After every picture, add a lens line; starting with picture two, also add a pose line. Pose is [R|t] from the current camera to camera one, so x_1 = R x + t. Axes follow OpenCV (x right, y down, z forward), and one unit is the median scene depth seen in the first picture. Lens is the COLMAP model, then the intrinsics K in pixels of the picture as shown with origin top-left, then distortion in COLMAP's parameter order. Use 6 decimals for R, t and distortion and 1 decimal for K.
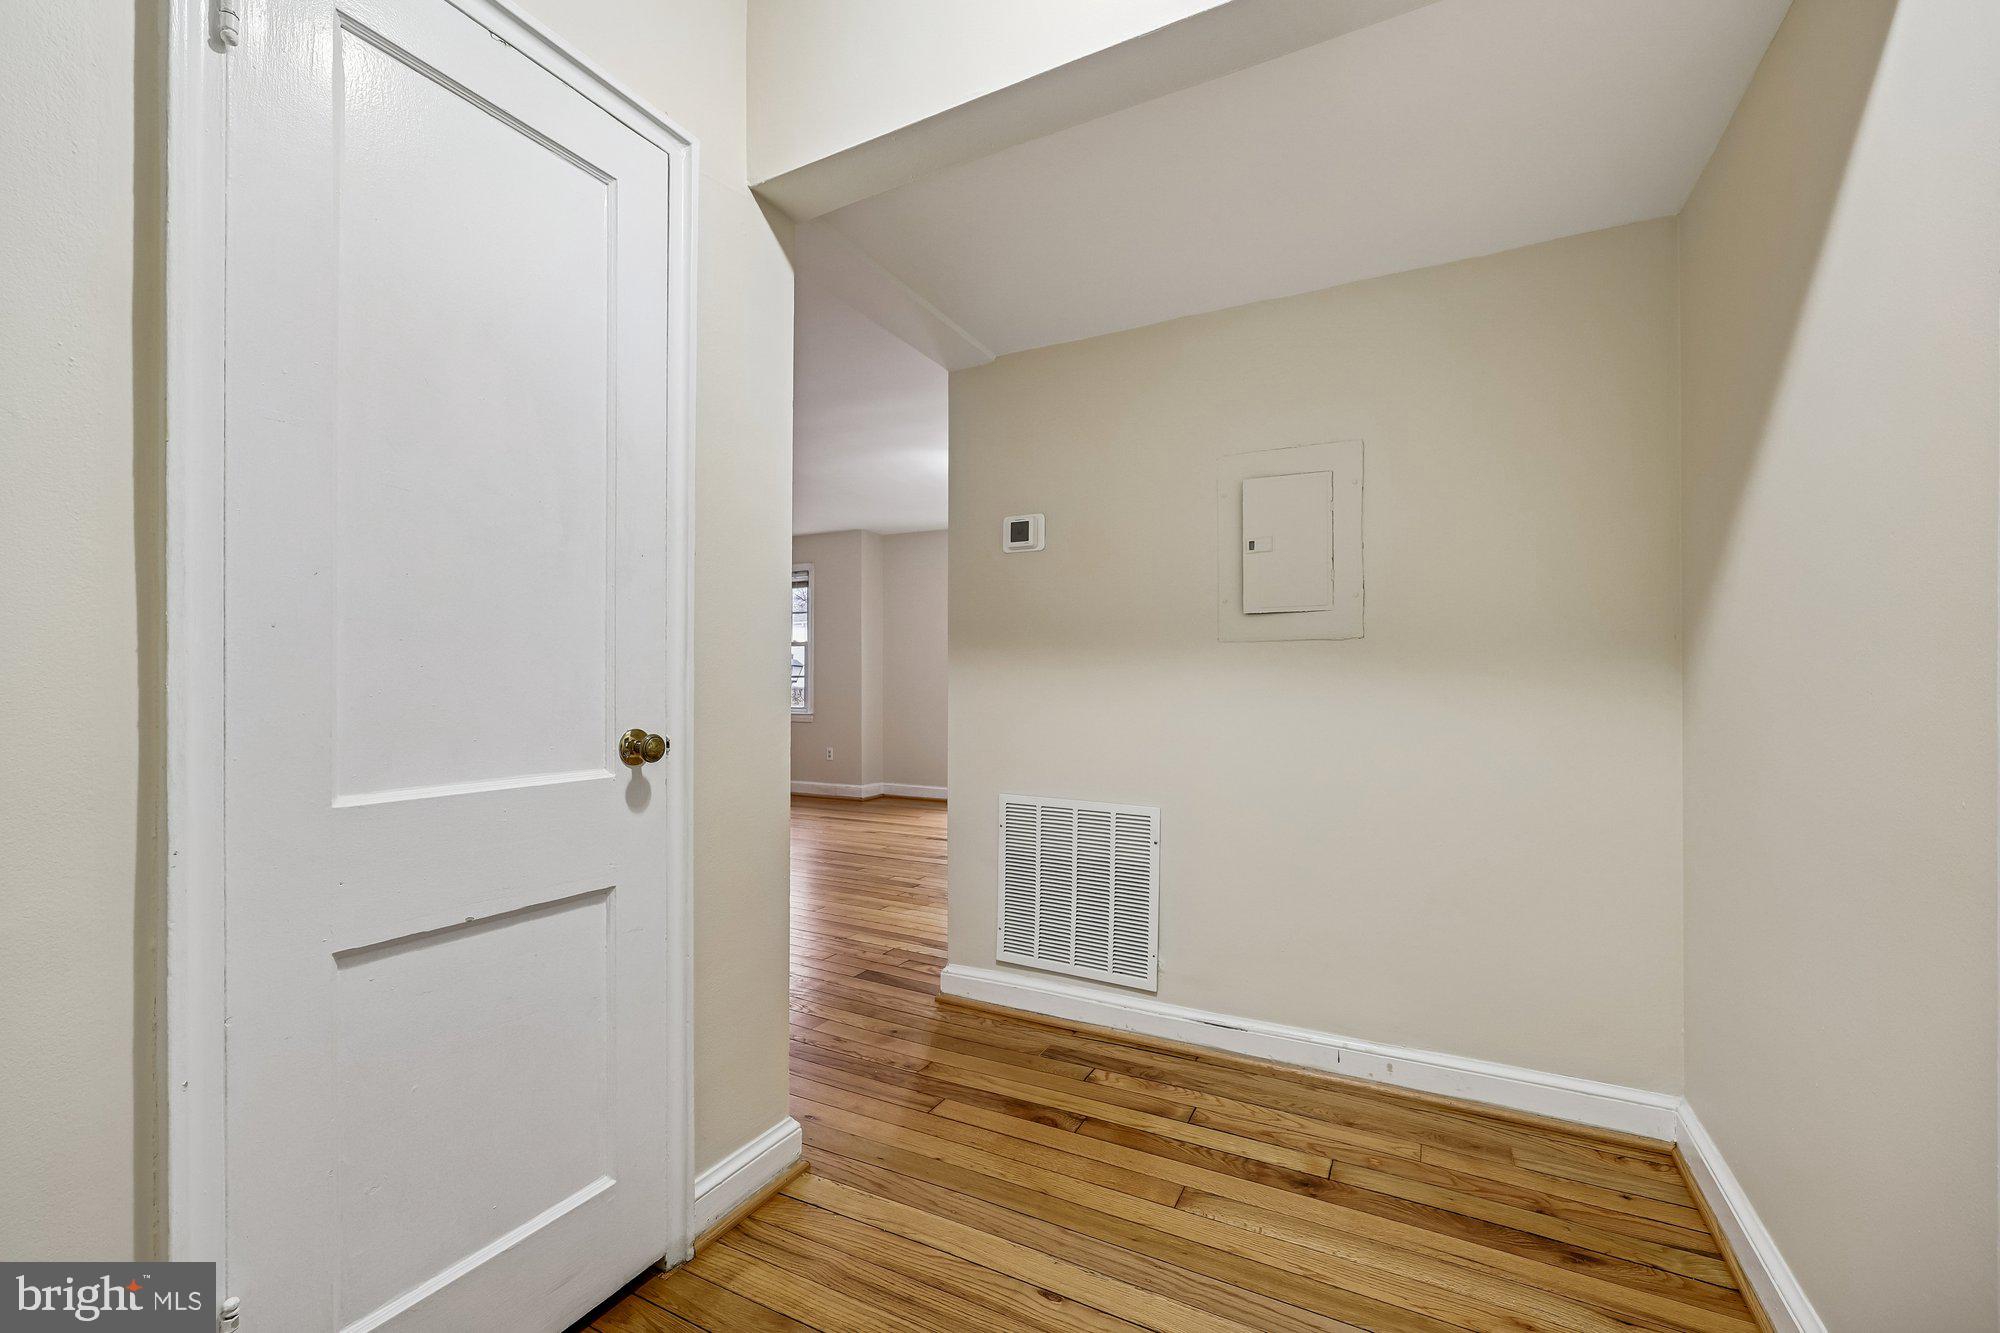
lens RADIAL K [[807.0, 0, 1005.1], [0, 807.0, 676.2], [0, 0, 1]] dist [0.000966, 0.000037]
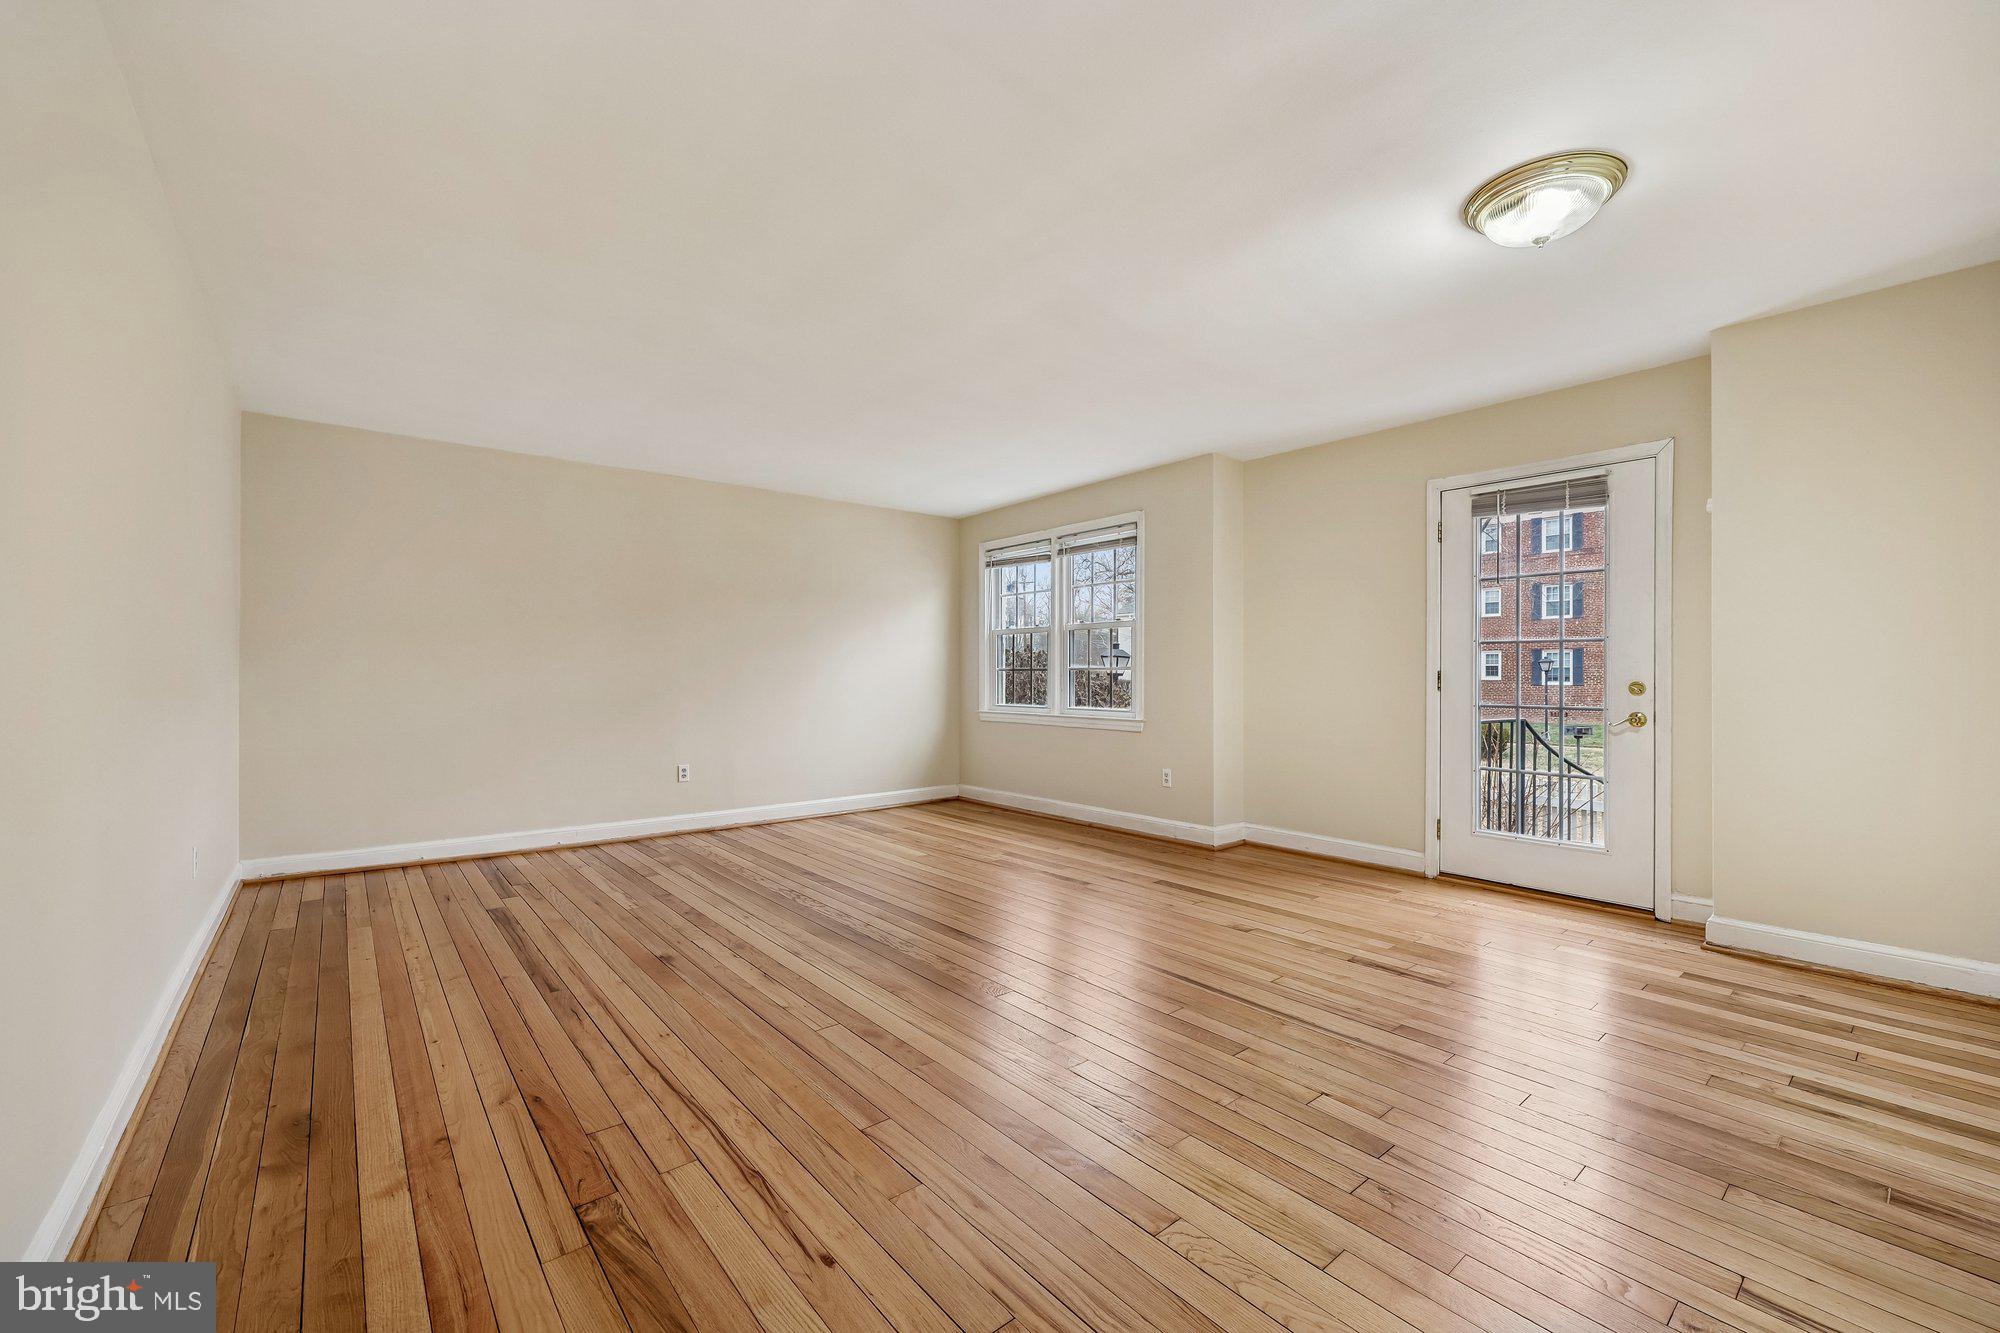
lens RADIAL K [[809.2, 0, 1012.2], [0, 809.2, 671.6], [0, 0, 1]] dist [-0.000201, 0.000270]
pose [[0.924564, 0.000903, -0.381026, -0.099320], [0.000427, 0.999994, 0.003405, 0.002035], [0.381026, -0.003310, 0.924558, 0.402199]]
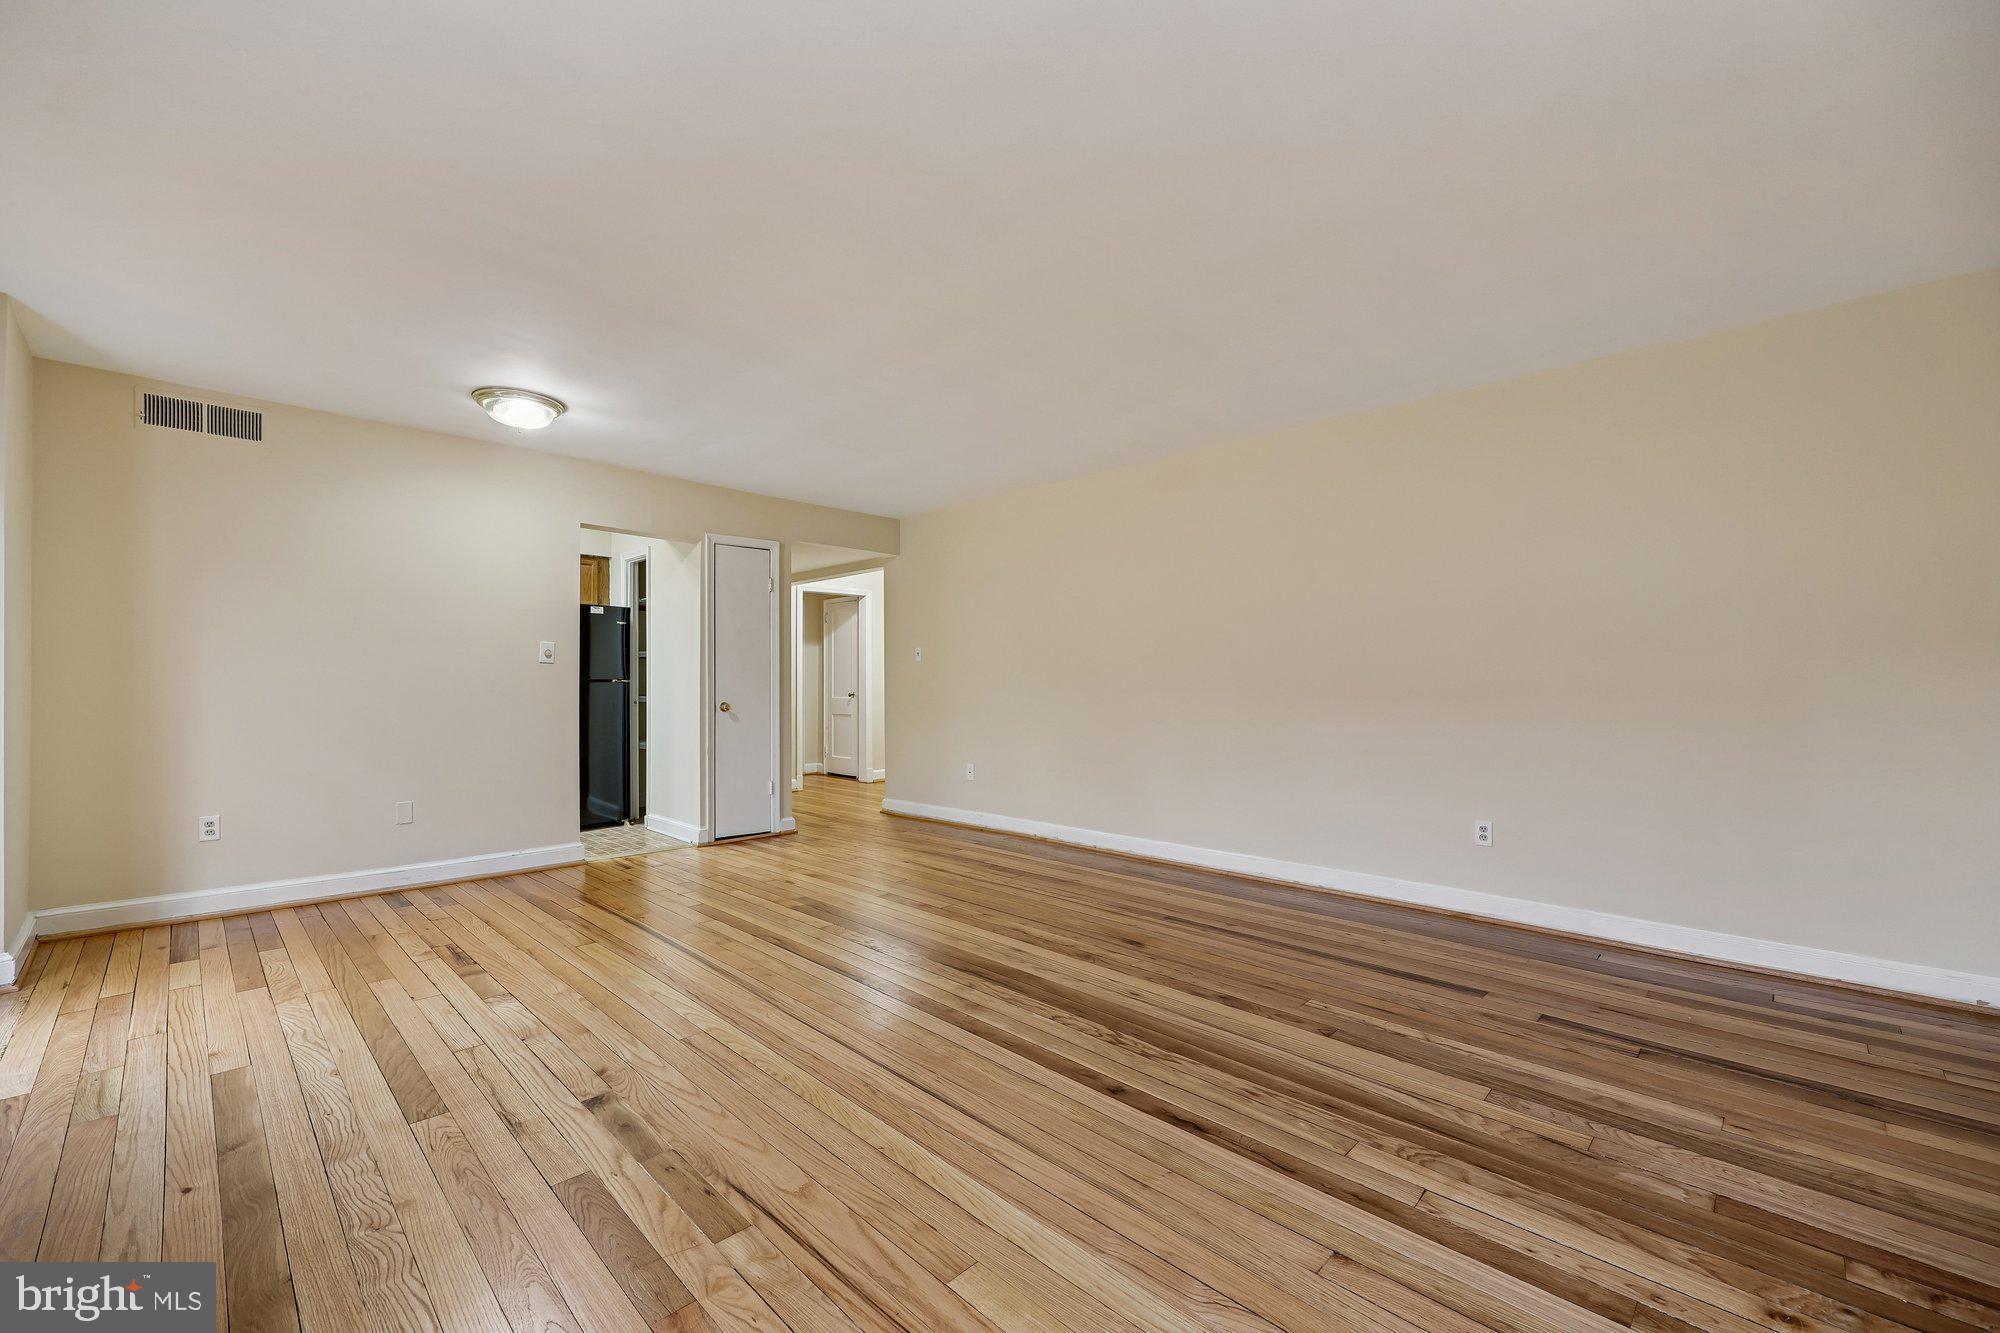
lens RADIAL K [[807.6, 0, 1004.7], [0, 807.6, 683.0], [0, 0, 1]] dist [-0.001801, 0.000099]
pose [[-0.956200, 0.003483, 0.292694, -0.615849], [0.000346, 0.999942, -0.010768, 0.012076], [-0.292715, -0.010195, -0.956146, 1.432317]]
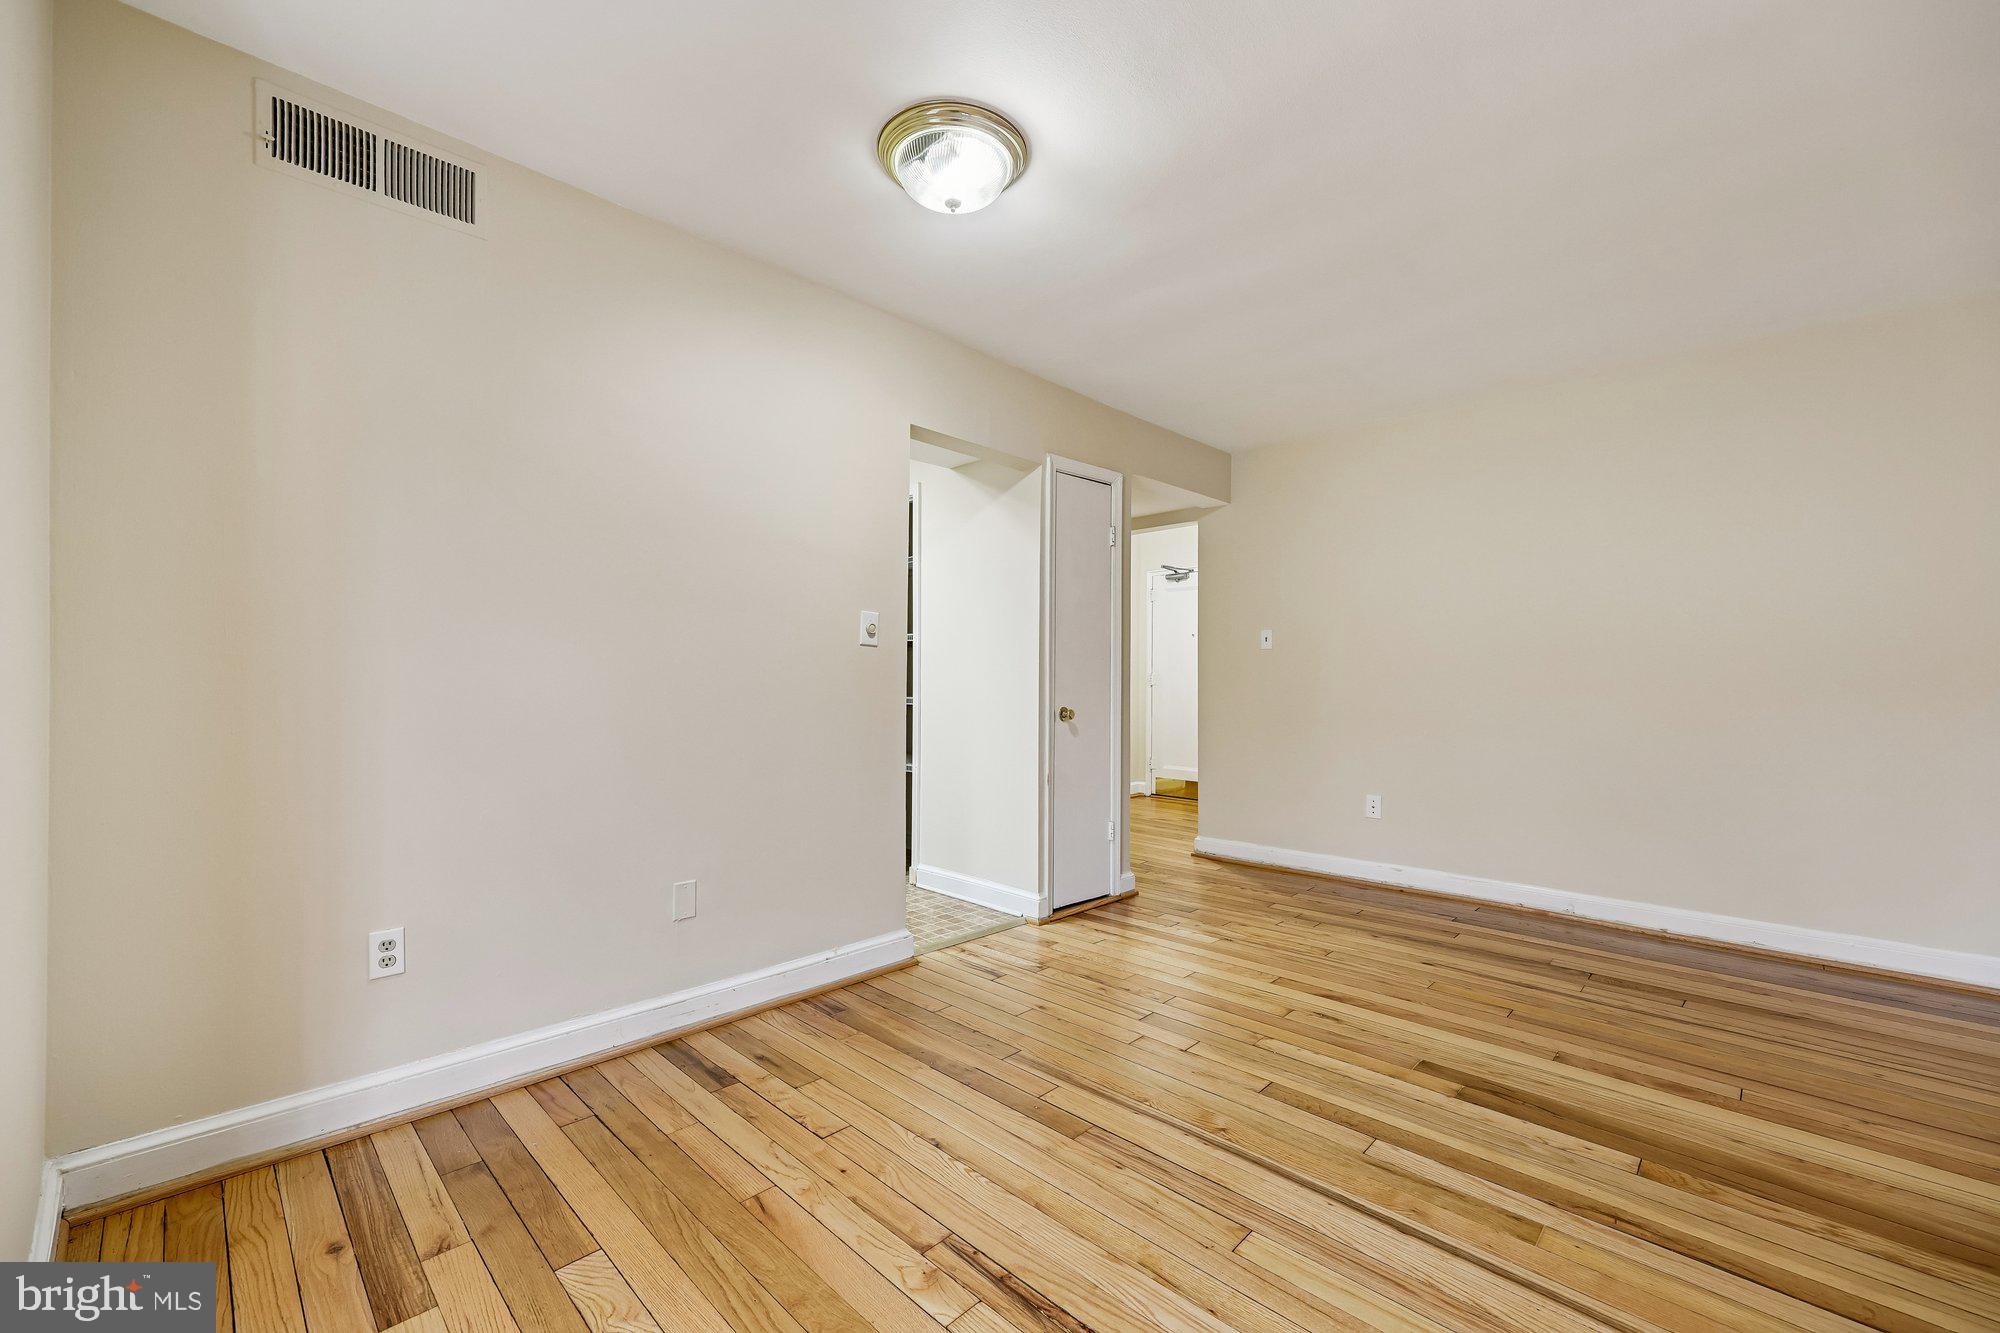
lens RADIAL K [[807.6, 0, 1004.7], [0, 807.6, 683.0], [0, 0, 1]] dist [-0.001801, 0.000099]
pose [[-0.955752, -0.001263, 0.294169, -0.142157], [-0.003221, 0.999976, -0.006171, 0.008982], [-0.294154, -0.006845, -0.955733, 1.238951]]
